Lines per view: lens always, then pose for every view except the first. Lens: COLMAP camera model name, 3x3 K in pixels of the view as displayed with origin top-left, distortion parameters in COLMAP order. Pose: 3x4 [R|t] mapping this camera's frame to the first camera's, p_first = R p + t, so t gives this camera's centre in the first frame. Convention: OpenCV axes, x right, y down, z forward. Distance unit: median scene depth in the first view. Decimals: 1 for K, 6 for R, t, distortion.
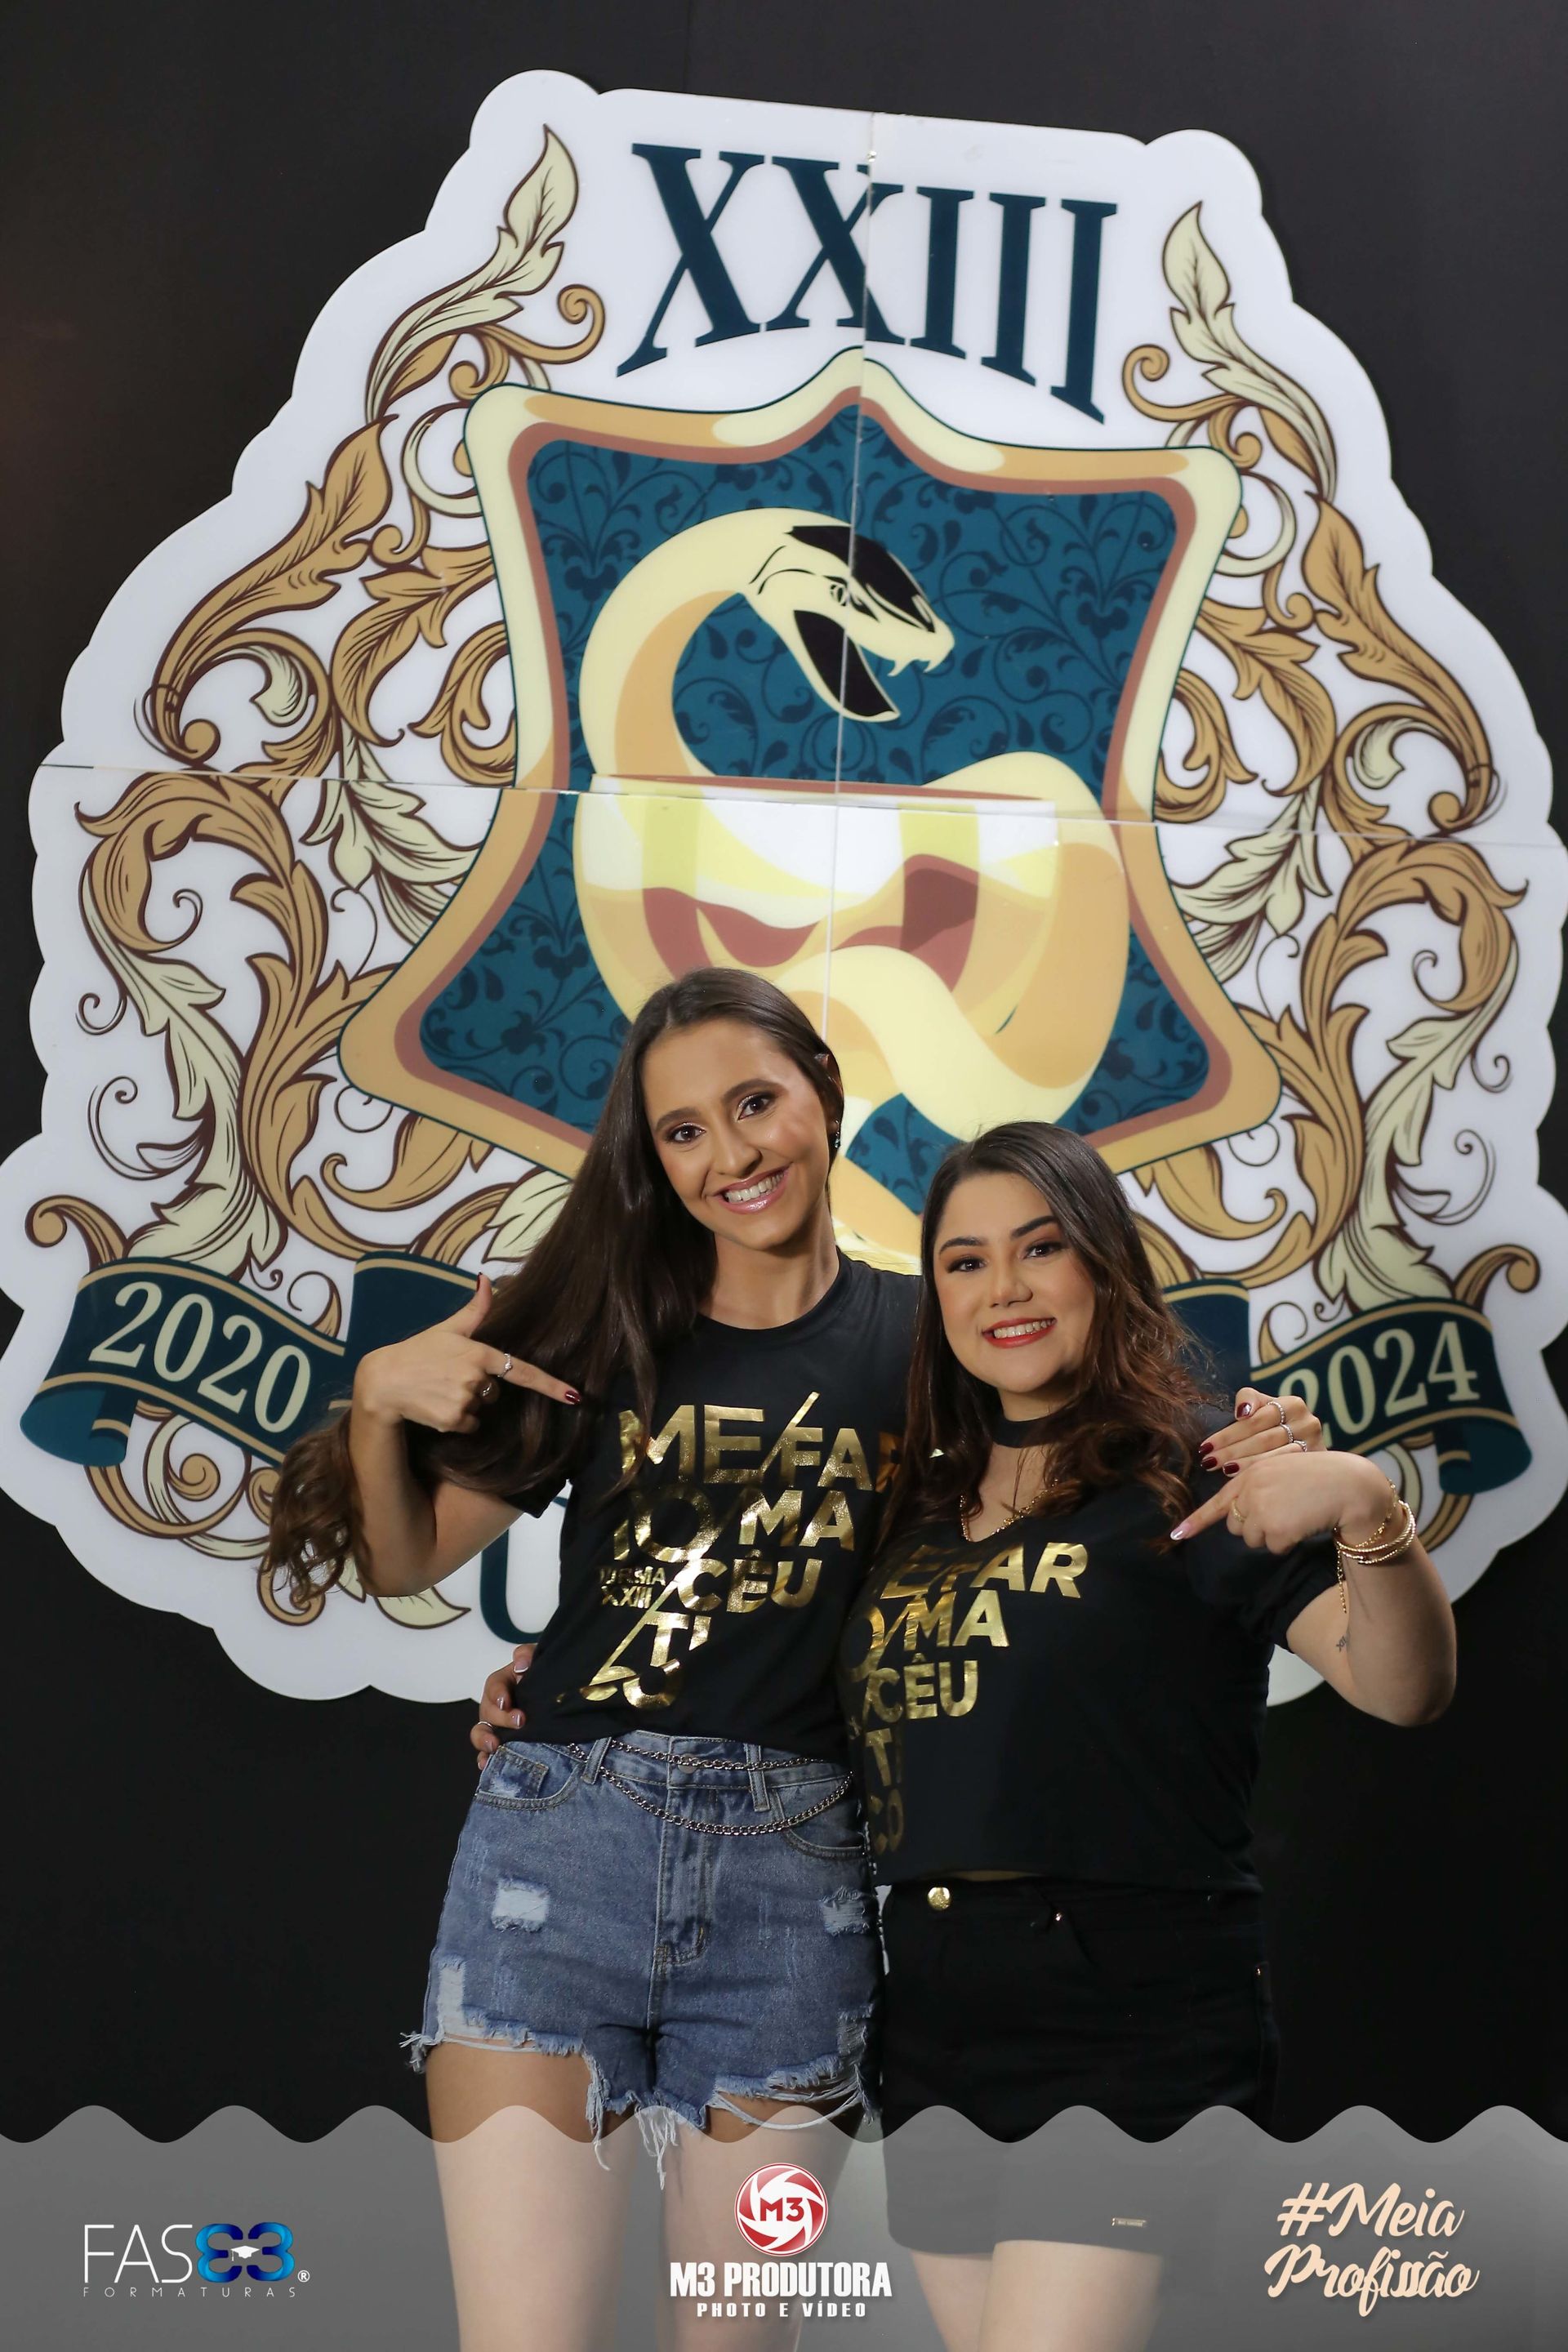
lens RADIAL K [[5790.3, 0, 784.0], [0, 5790.3, 1176.0], [0, 0, 1]] dist [-0.013143, -0.611291]
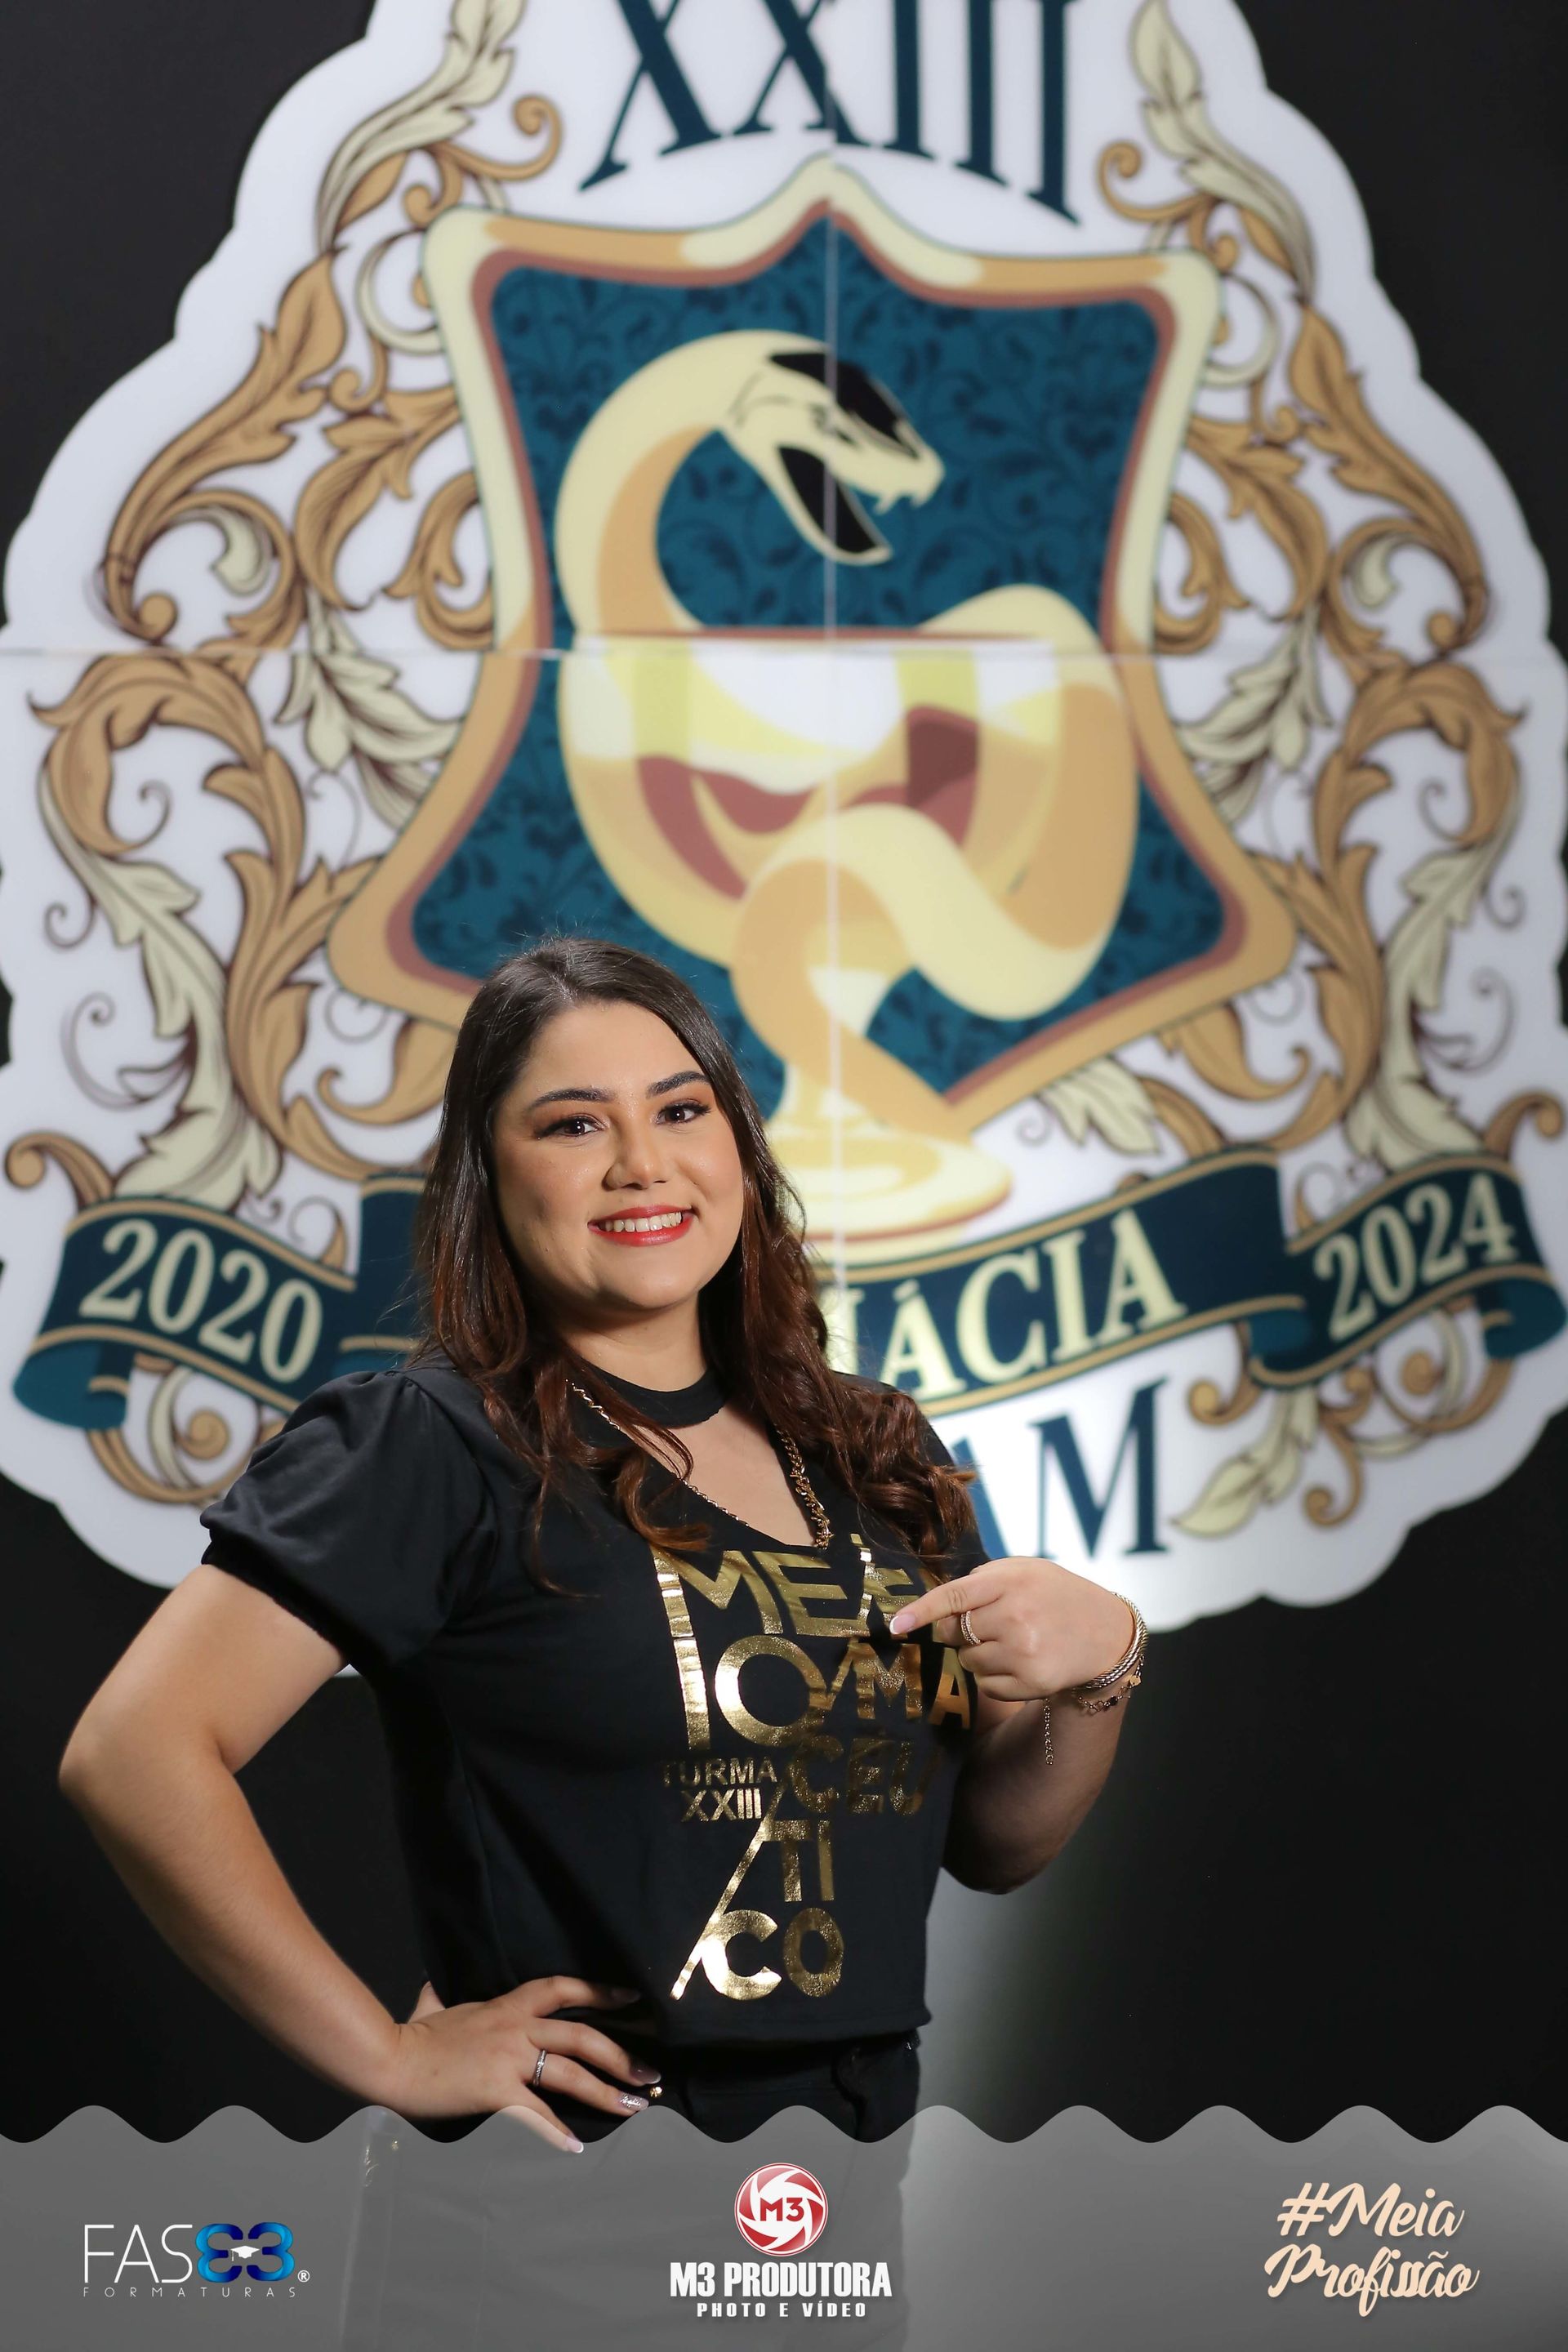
lens RADIAL K [[5817.4, 0, 784.0], [0, 5817.4, 1176.0], [0, 0, 1]] dist [0.001979, -0.585312]
pose [[0.985862, -0.068926, 0.152724, -0.146520], [0.069256, 0.997594, 0.003164, 0.015073], [-0.152575, 0.007457, 0.988264, 0.092787]]
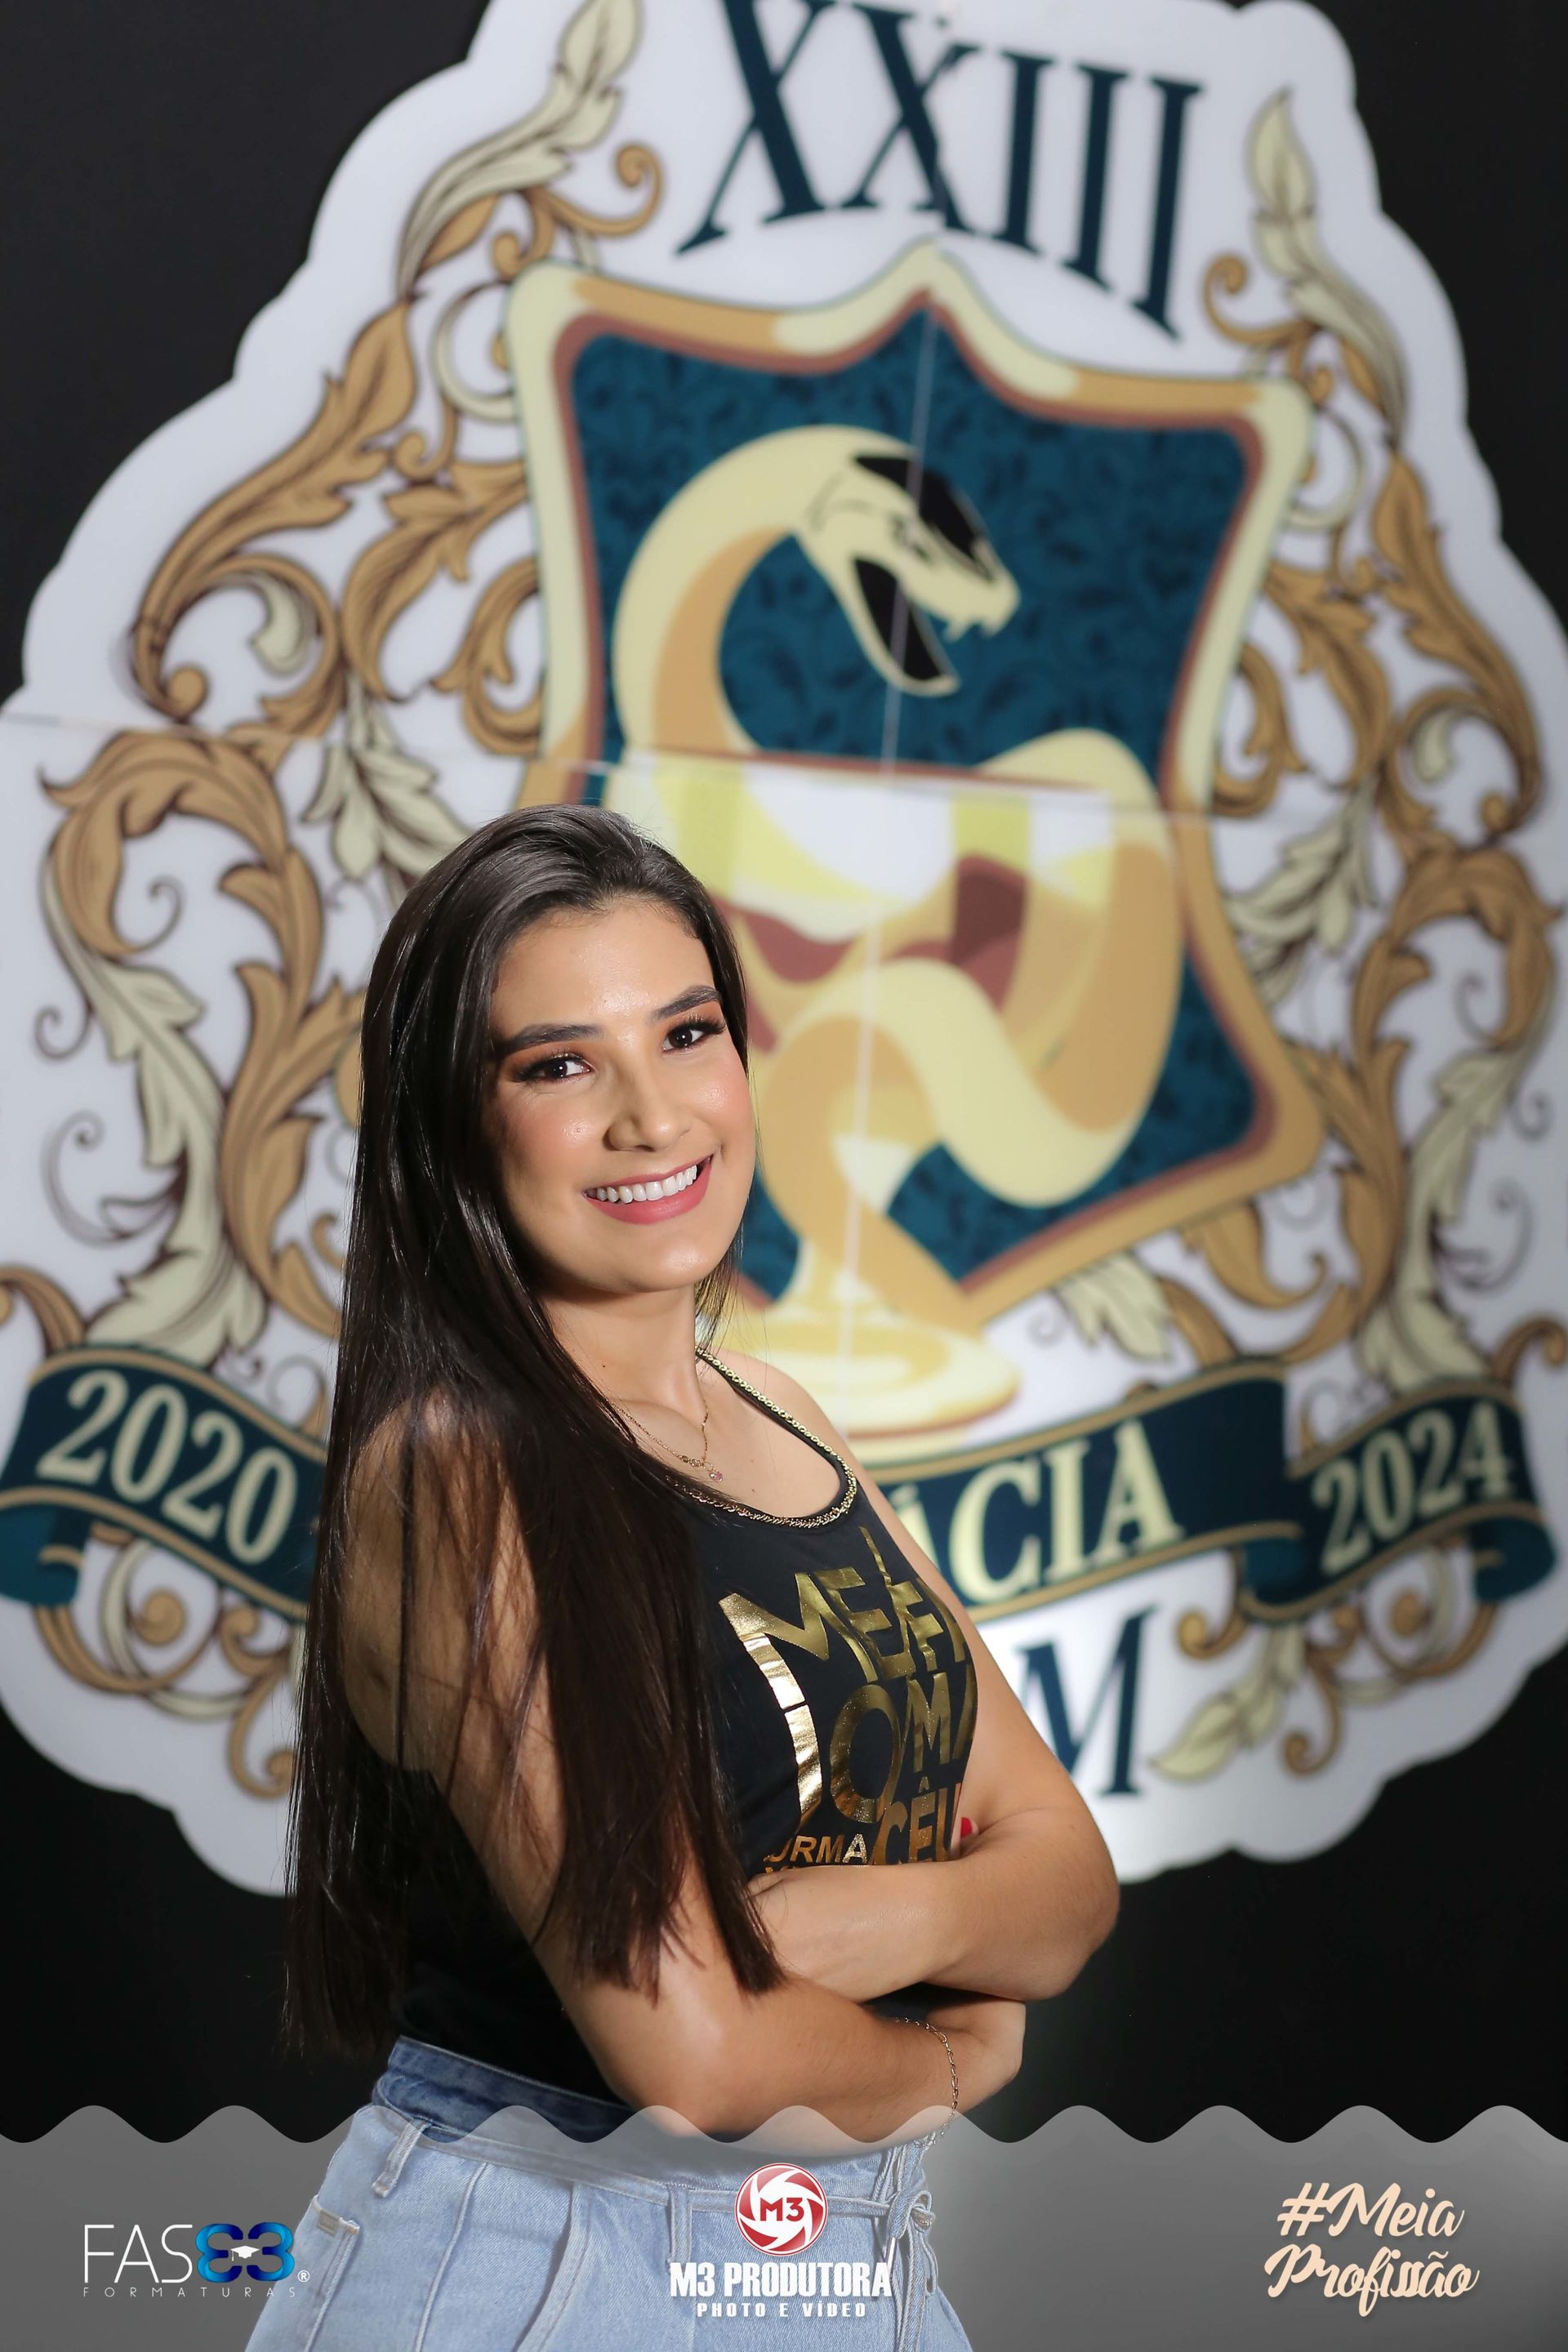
lens RADIAL K [[5817.4, 0, 784.0], [0, 5817.4, 1176.0], [0, 0, 1]] dist [0.001979, -0.585312]
pose [[0.956569, 0.007820, 0.291401, -0.250135], [-0.012217, 0.999837, 0.013274, -0.020126], [-0.291250, -0.016258, 0.956509, 0.210529]]
